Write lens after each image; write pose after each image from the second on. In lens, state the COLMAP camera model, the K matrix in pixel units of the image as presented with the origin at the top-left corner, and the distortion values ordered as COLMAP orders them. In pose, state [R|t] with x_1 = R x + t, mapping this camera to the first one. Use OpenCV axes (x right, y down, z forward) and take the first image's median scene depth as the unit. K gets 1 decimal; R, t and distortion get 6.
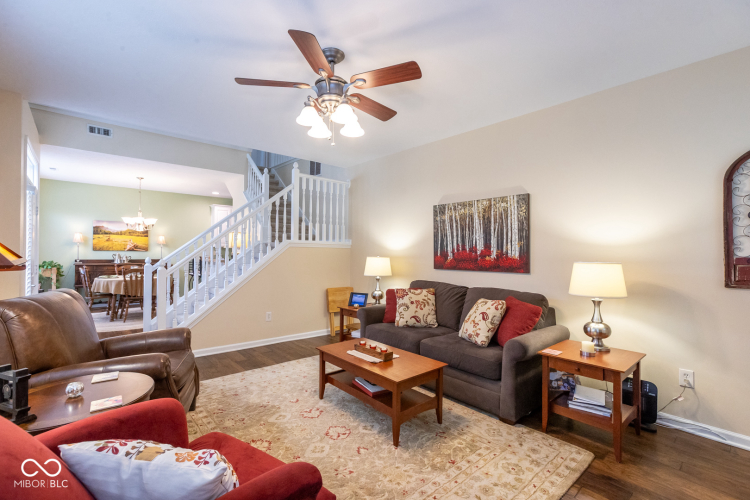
lens RADIAL K [[337.5, 0, 373.3], [0, 337.5, 249.0], [0, 0, 1]] dist [-0.013085, 0.011468]
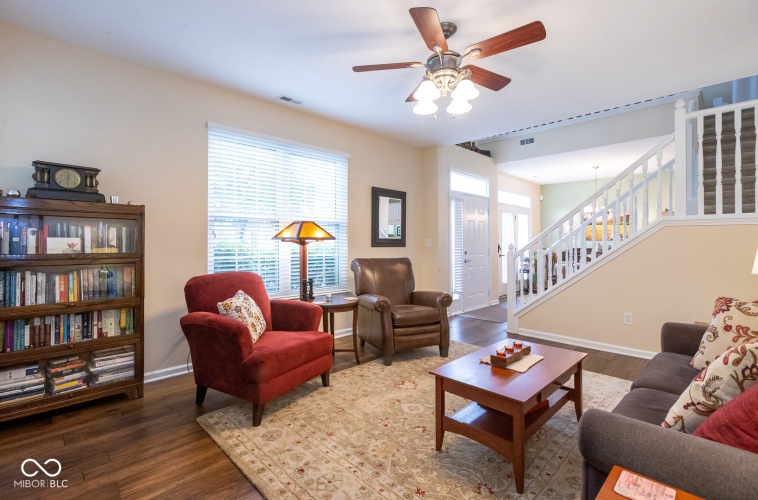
lens RADIAL K [[354.6, 0, 378.3], [0, 354.6, 246.1], [0, 0, 1]] dist [-0.000743, -0.000171]
pose [[0.068639, -0.003198, -0.997636, 0.889563], [0.010105, 0.999946, -0.002511, 0.060269], [0.997590, -0.009909, 0.068667, 0.729340]]
